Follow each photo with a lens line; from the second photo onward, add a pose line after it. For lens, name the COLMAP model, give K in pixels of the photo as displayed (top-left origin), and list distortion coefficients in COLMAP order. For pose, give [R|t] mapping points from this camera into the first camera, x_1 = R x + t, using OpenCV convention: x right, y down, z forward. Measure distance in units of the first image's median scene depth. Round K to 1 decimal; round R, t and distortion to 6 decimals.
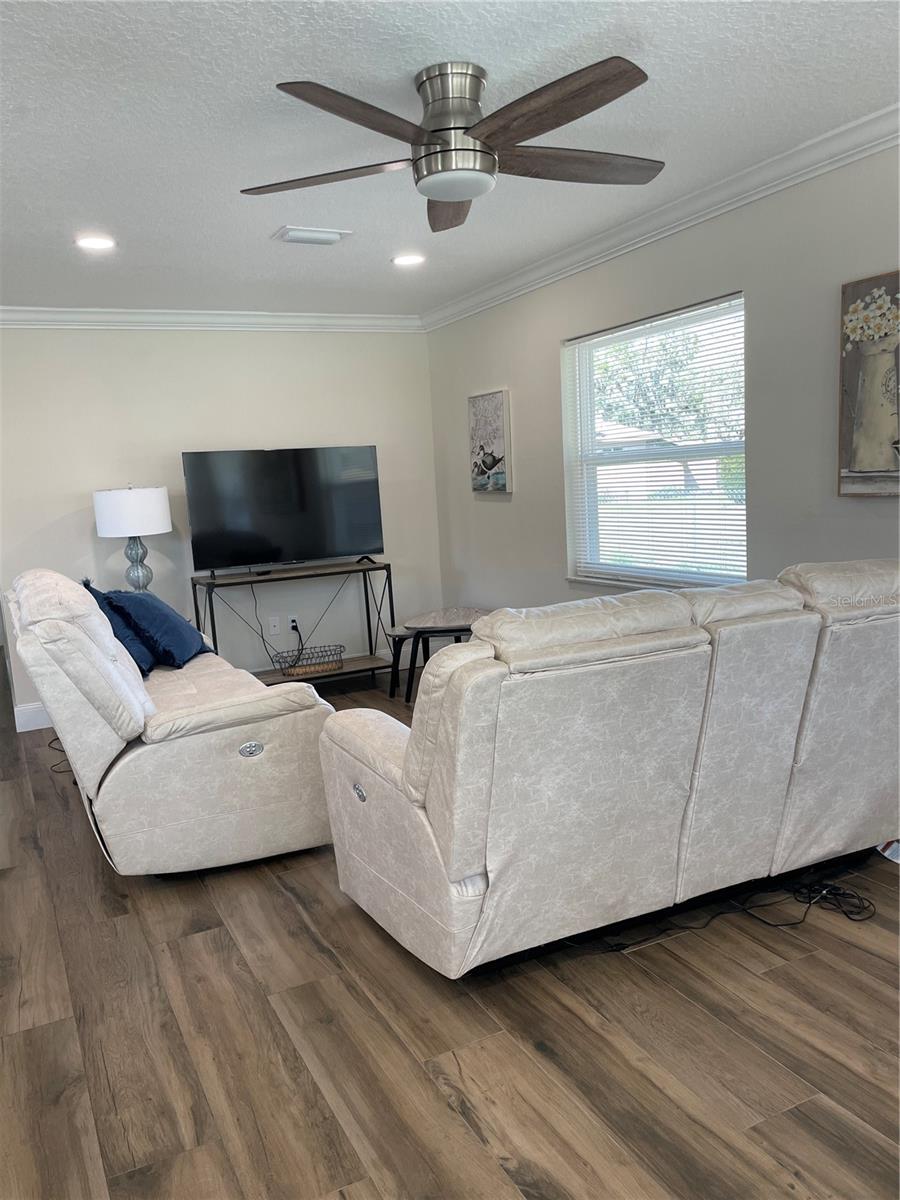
lens RADIAL K [[911.2, 0, 411.5], [0, 911.2, 602.0], [0, 0, 1]] dist [0.113137, -0.164977]
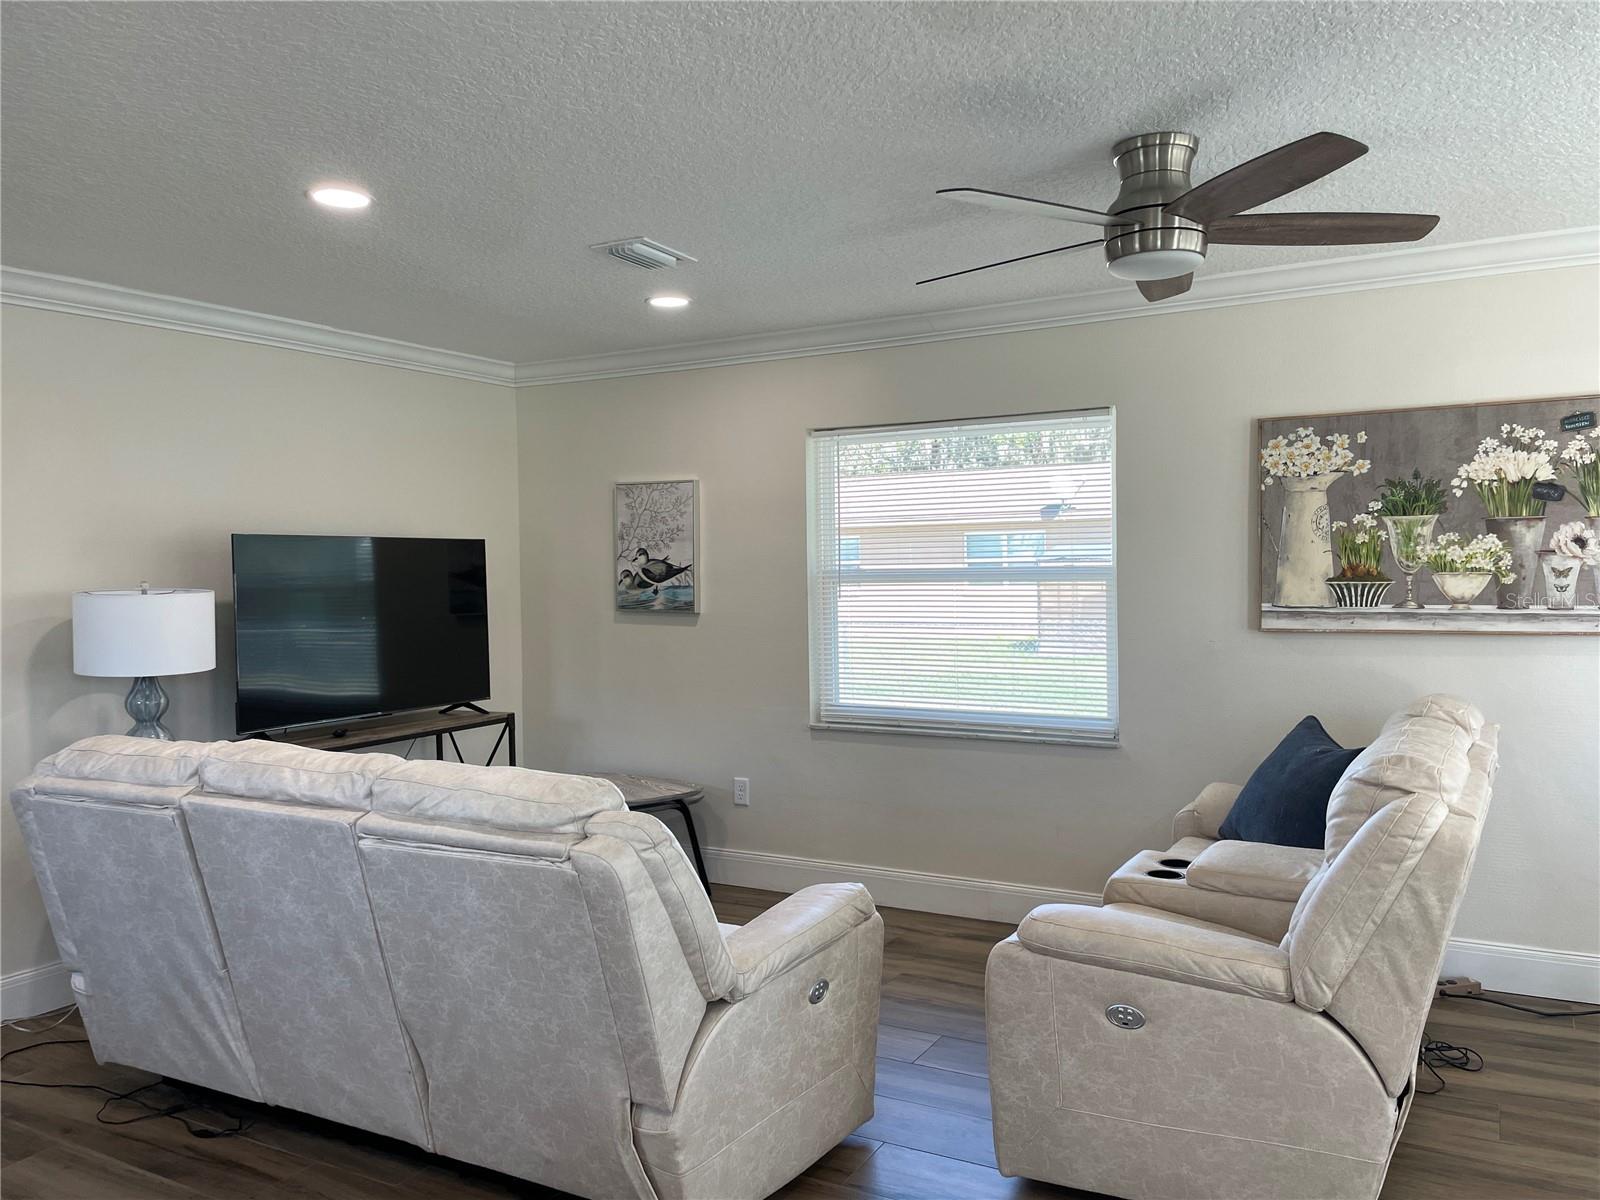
lens RADIAL K [[1227.5, 0, 799.8], [0, 1227.5, 592.8], [0, 0, 1]] dist [0.114069, -0.138509]
pose [[0.814178, 0.034835, 0.579569, -0.692786], [0.043947, 0.991638, -0.121338, -0.017707], [-0.578949, 0.124261, 0.805839, 0.233870]]
